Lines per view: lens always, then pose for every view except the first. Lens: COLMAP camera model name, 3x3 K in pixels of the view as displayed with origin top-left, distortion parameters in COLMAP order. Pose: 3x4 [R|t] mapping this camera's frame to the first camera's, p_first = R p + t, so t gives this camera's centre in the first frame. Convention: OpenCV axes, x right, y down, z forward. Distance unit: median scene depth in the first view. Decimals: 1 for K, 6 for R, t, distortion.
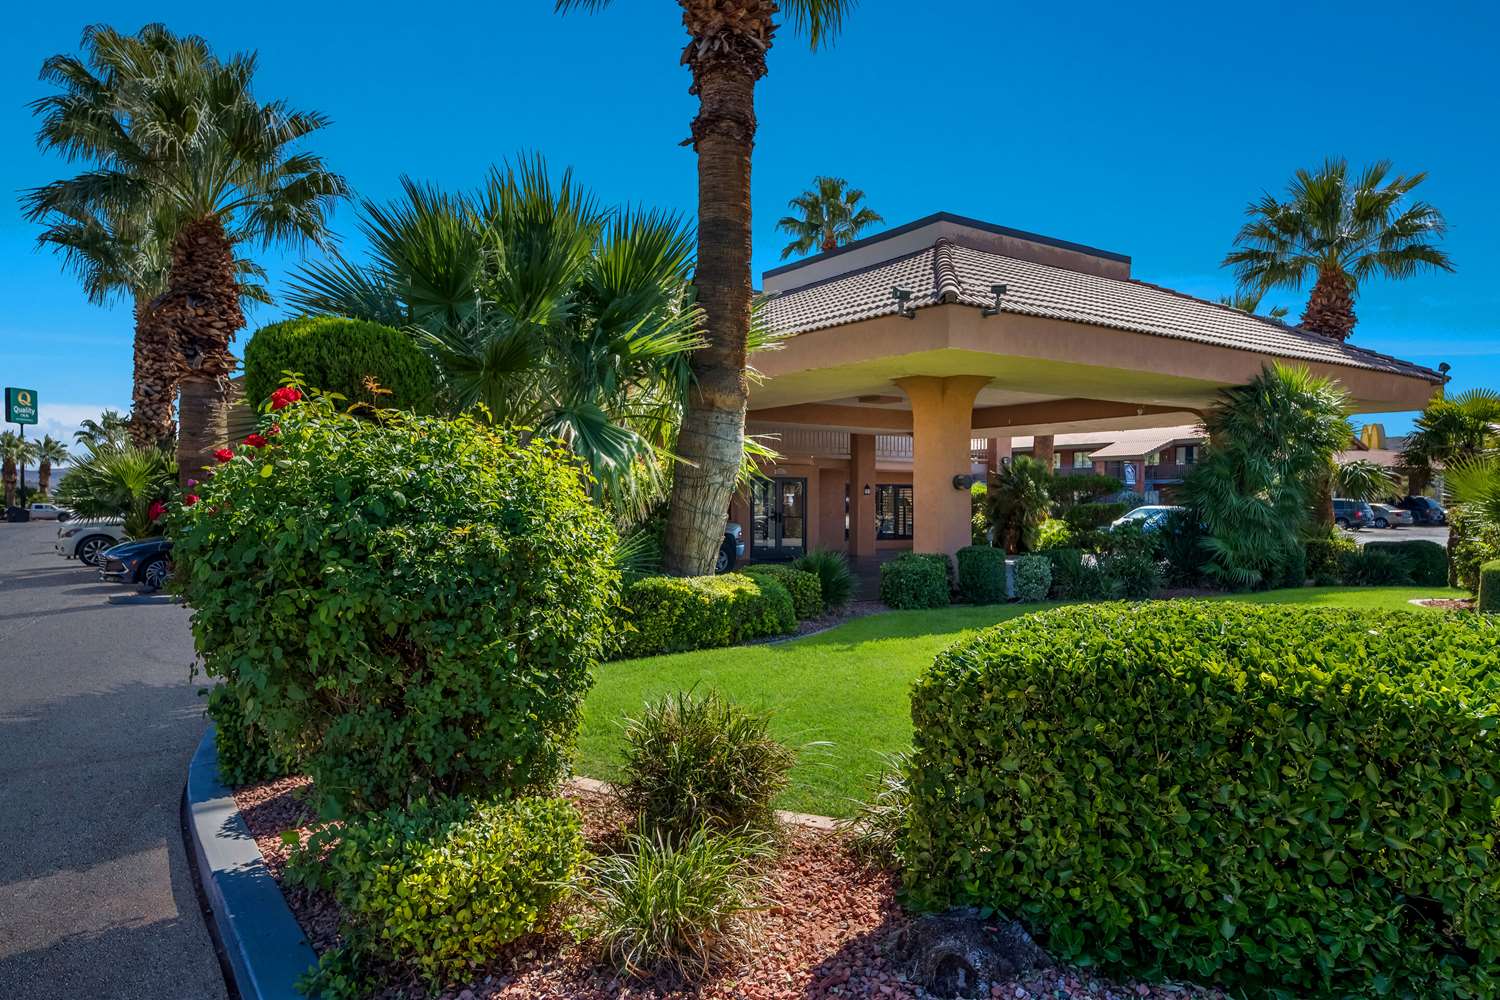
lens RADIAL K [[992.3, 0, 750.8], [0, 992.3, 504.6], [0, 0, 1]] dist [0.005110, 0.000612]
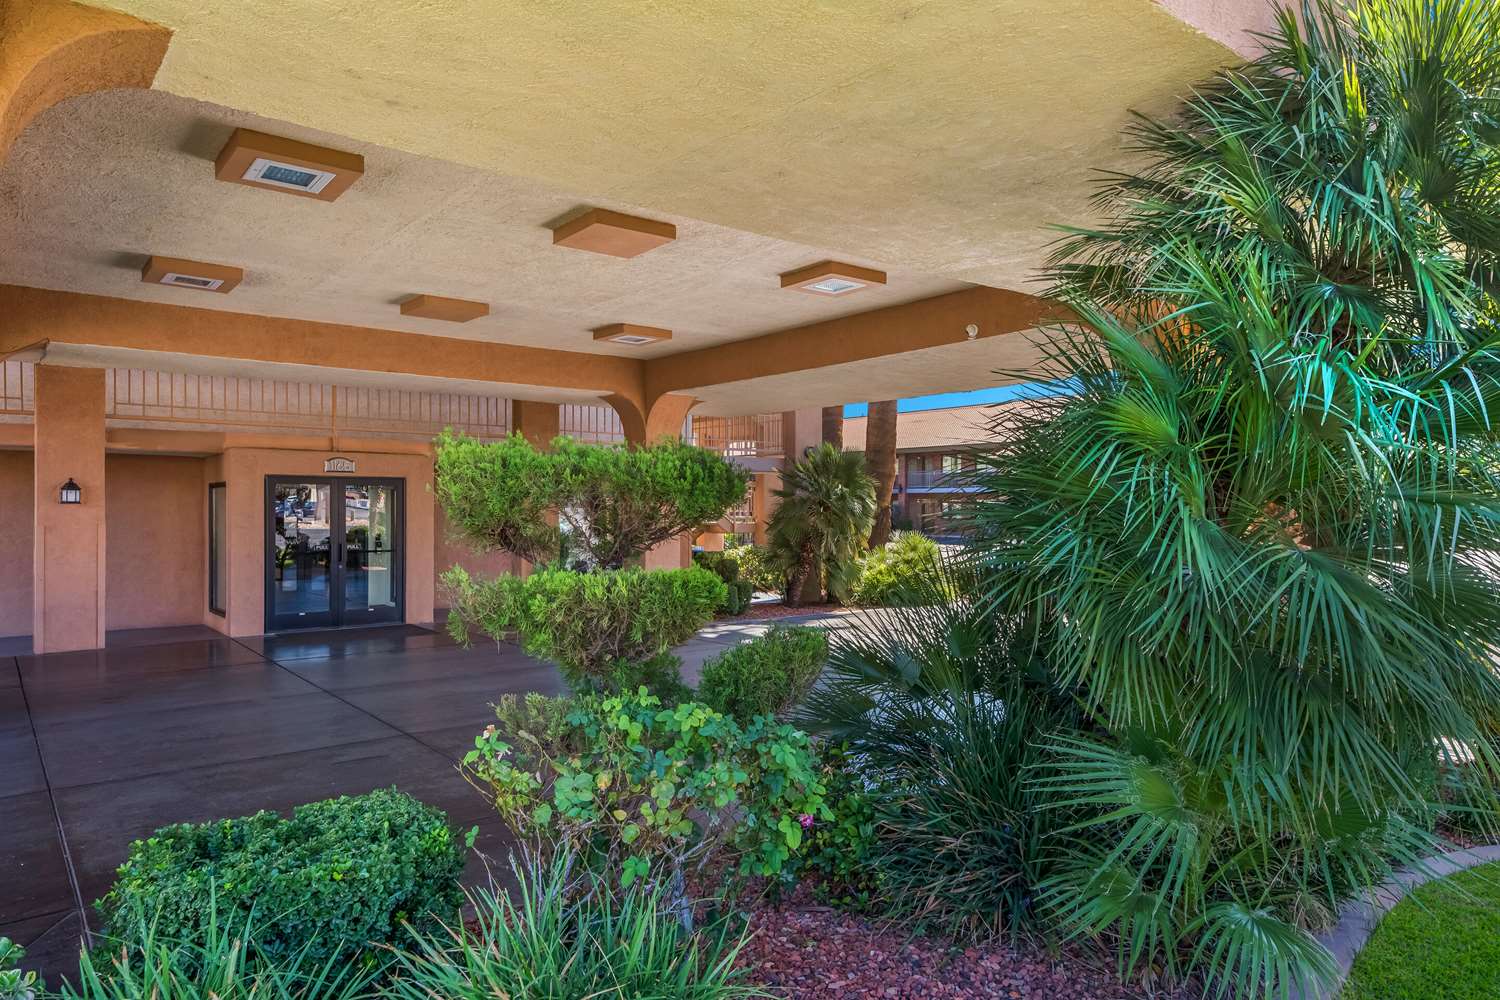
lens RADIAL K [[992.3, 0, 749.4], [0, 992.3, 498.9], [0, 0, 1]] dist [0.005110, 0.000612]
pose [[0.996792, 0.010032, 0.079408, 0.310163], [-0.008509, 0.999774, -0.019504, -0.009538], [-0.079586, 0.018766, 0.996651, 0.661980]]
